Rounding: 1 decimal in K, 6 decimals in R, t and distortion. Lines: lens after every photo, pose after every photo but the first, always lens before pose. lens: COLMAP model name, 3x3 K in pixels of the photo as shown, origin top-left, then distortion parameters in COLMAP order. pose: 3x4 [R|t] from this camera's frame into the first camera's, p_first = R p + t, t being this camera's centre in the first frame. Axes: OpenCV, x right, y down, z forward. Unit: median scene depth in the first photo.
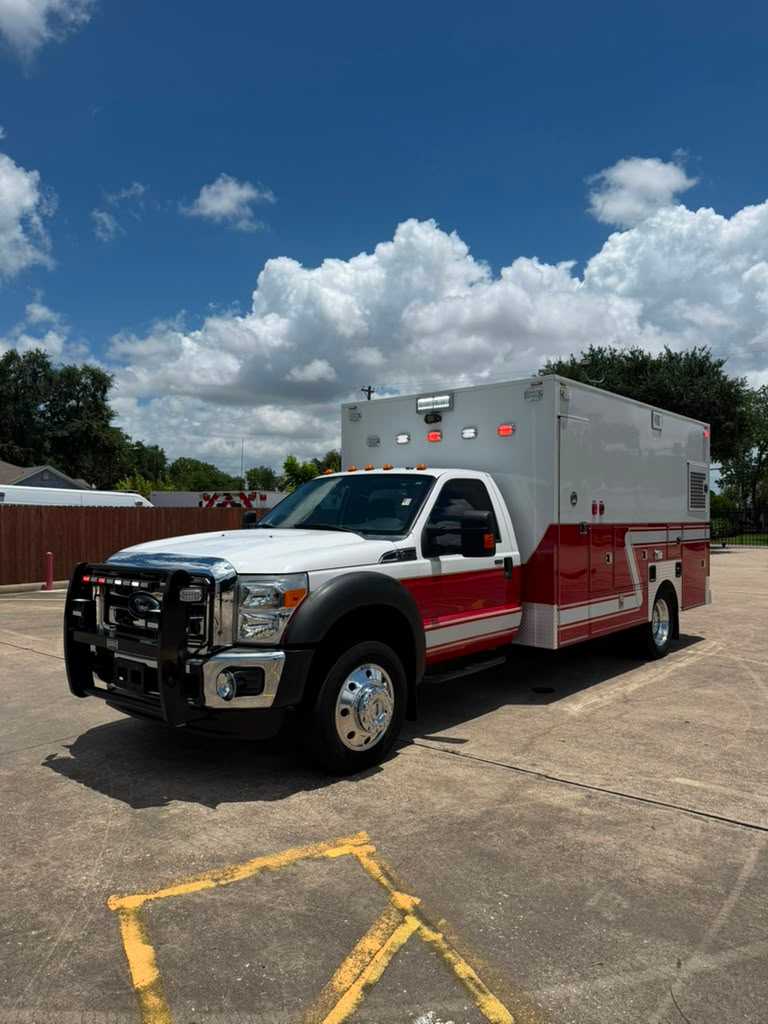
lens RADIAL K [[744.4, 0, 390.5], [0, 744.4, 498.2], [0, 0, 1]] dist [0.051642, -0.054499]
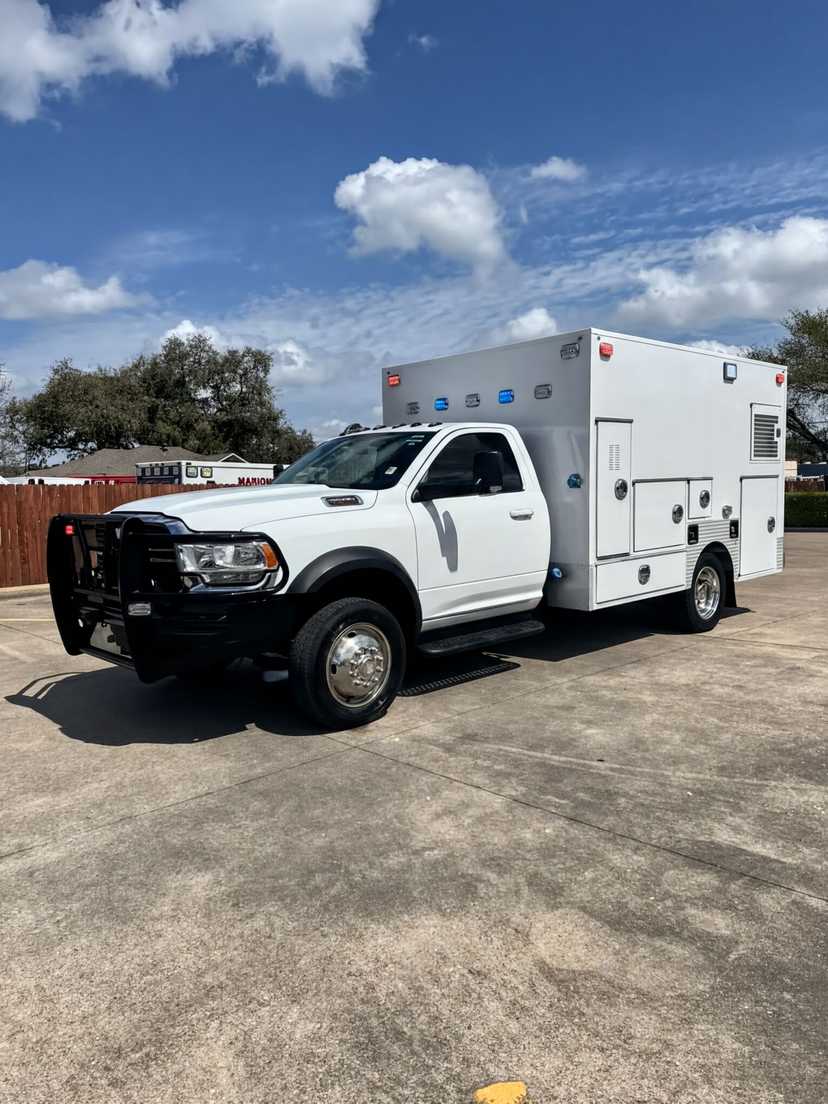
lens RADIAL K [[801.5, 0, 414.0], [0, 801.5, 552.0], [0, 0, 1]] dist [0.032870, -0.098404]
pose [[0.989848, -0.012693, -0.141559, -0.935624], [0.025035, 0.996002, 0.085749, 0.059935], [0.139905, -0.088423, 0.986209, -0.392114]]
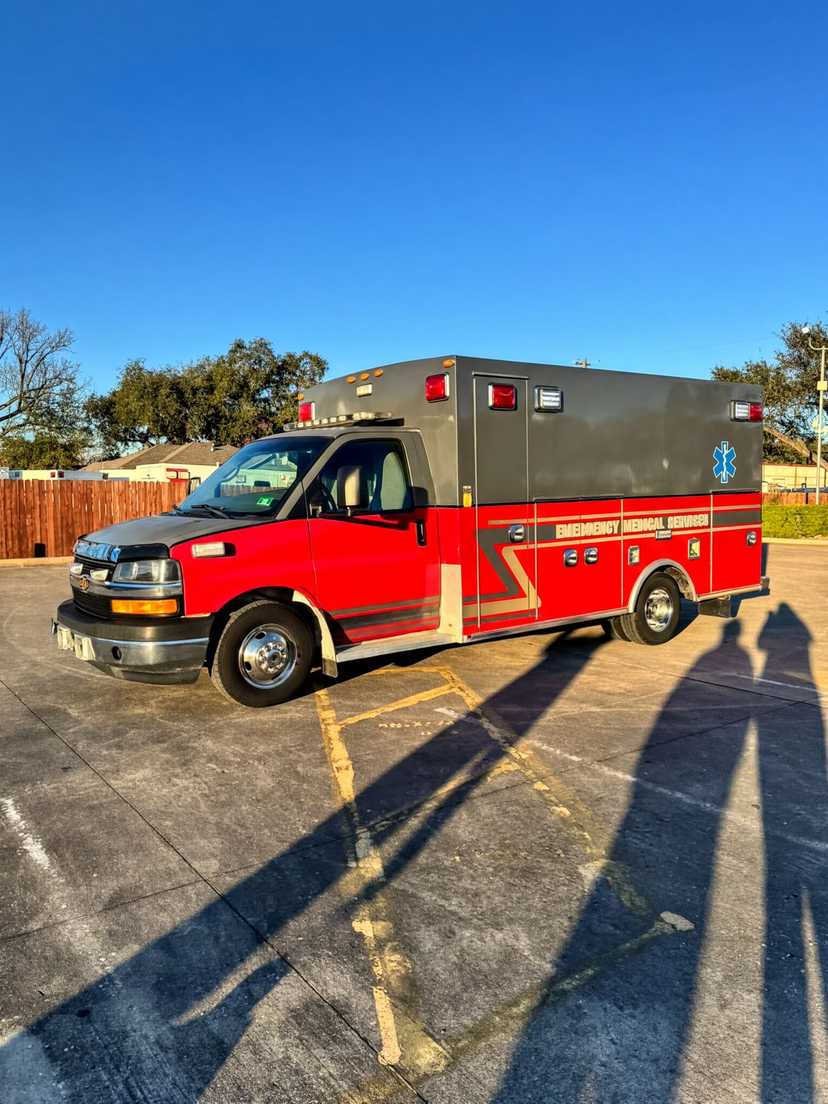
lens RADIAL K [[802.5, 0, 421.0], [0, 802.5, 537.1], [0, 0, 1]] dist [0.051642, -0.054499]
pose [[0.970004, 0.017040, -0.242492, 0.375115], [-0.000446, 0.997663, 0.068322, 0.031755], [0.243089, -0.066165, 0.967745, -0.833540]]
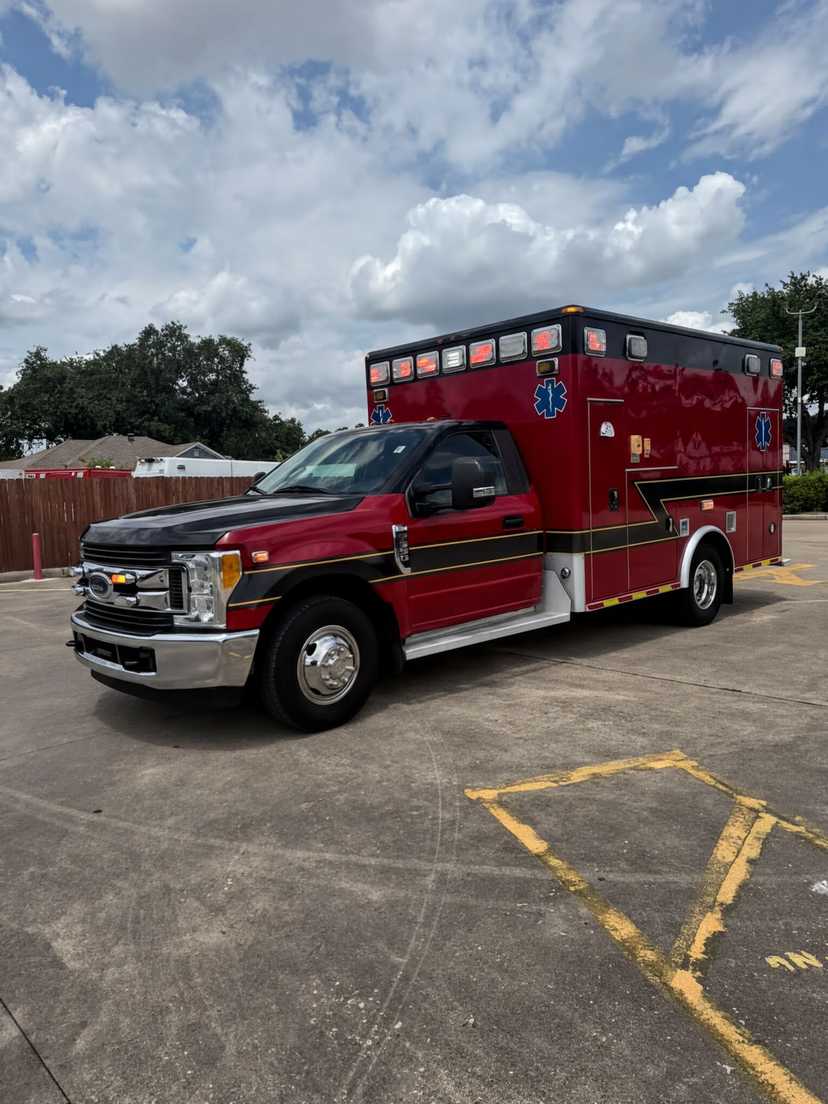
lens RADIAL K [[791.0, 0, 414.0], [0, 791.0, 552.0], [0, 0, 1]] dist [0.179531, -0.301554]
pose [[0.988104, -0.020156, -0.152463, -0.238351], [0.035878, 0.994231, 0.101083, 0.051312], [0.149546, -0.105350, 0.983126, -0.130677]]
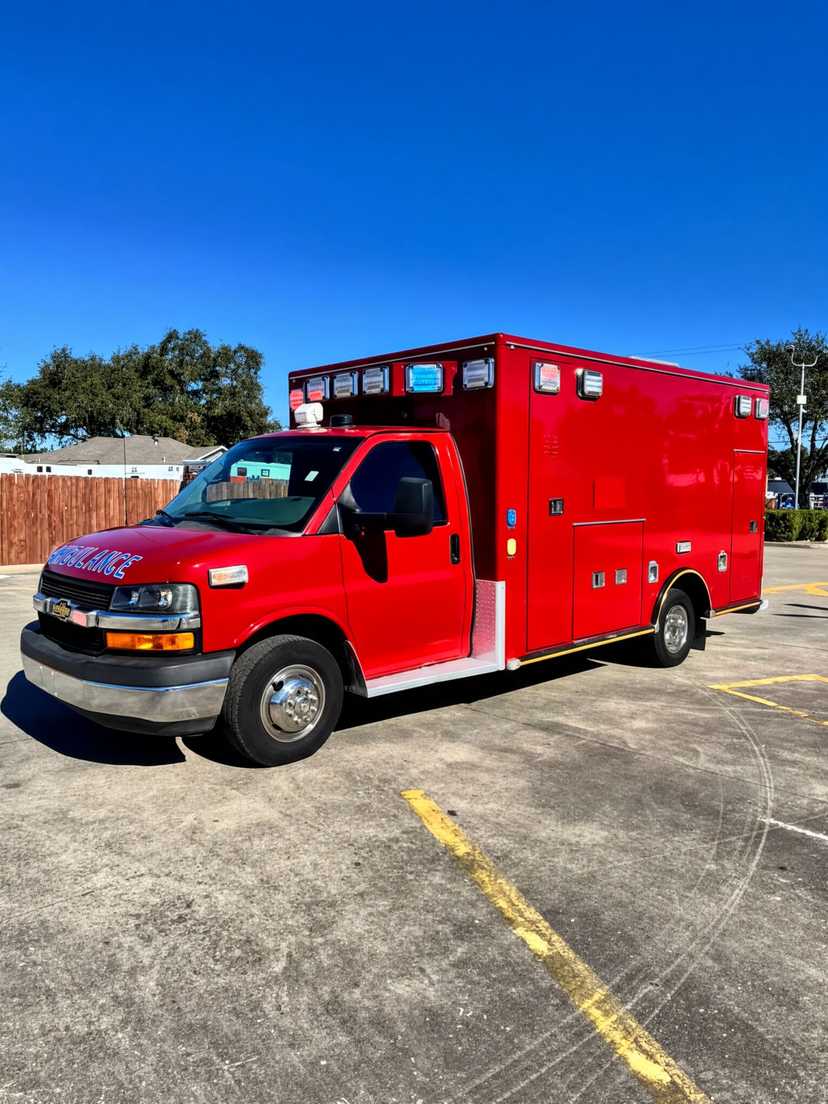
lens RADIAL K [[801.5, 0, 414.0], [0, 801.5, 552.0], [0, 0, 1]] dist [0.032870, -0.098404]
pose [[0.992697, 0.028404, -0.117239, -0.824480], [-0.018016, 0.995893, 0.088732, 0.007419], [0.119278, -0.085972, 0.989132, -1.052563]]
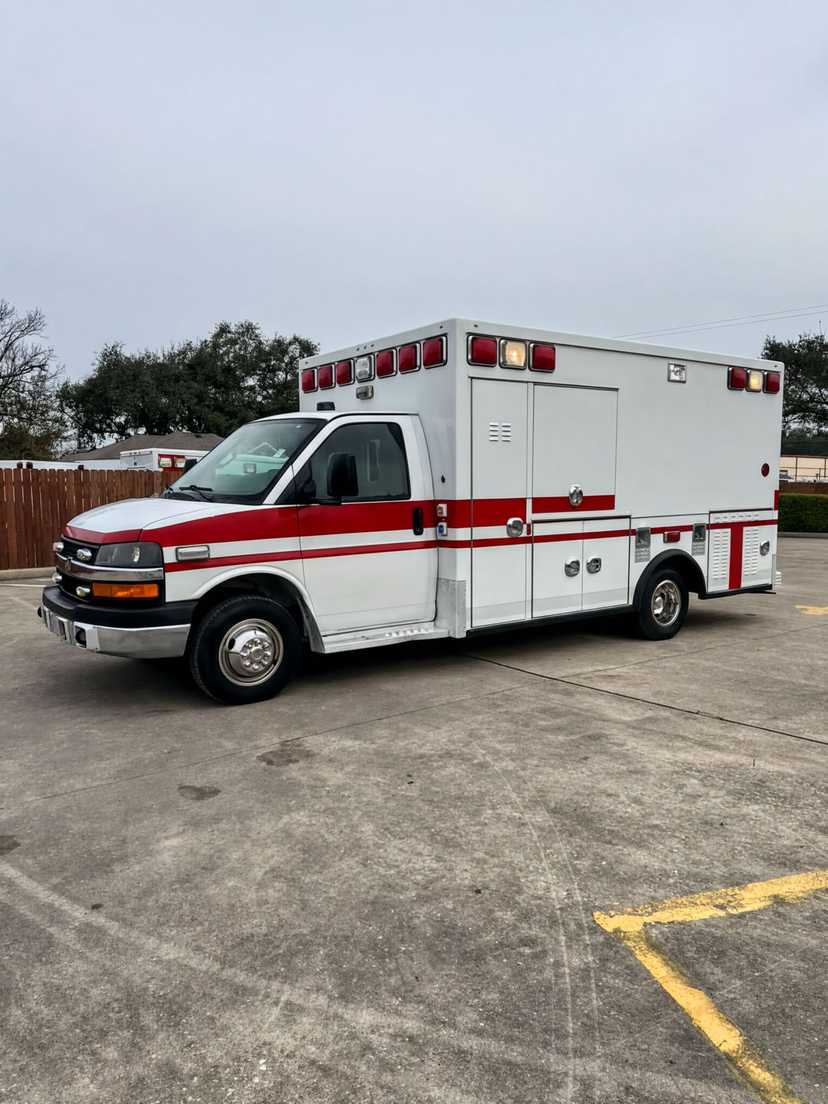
lens RADIAL K [[802.5, 0, 421.0], [0, 802.5, 537.1], [0, 0, 1]] dist [0.051642, -0.054499]
pose [[0.976118, 0.013128, -0.216844, -0.341122], [0.003518, 0.997086, 0.076204, 0.061185], [0.217213, -0.075147, 0.973227, 0.143622]]
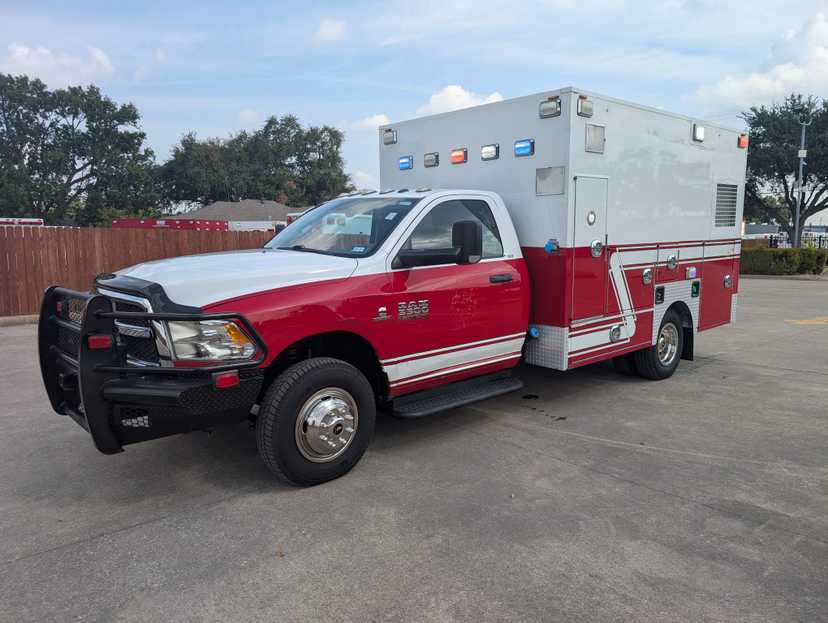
lens RADIAL K [[615.3, 0, 414.0], [0, 615.3, 311.5], [0, 0, 1]] dist [-0.021680, 0.001347]
pose [[0.982096, 0.021190, -0.187186, -1.075018], [0.003300, 0.991566, 0.129564, 0.032414], [0.188353, -0.127862, 0.973743, -0.516801]]
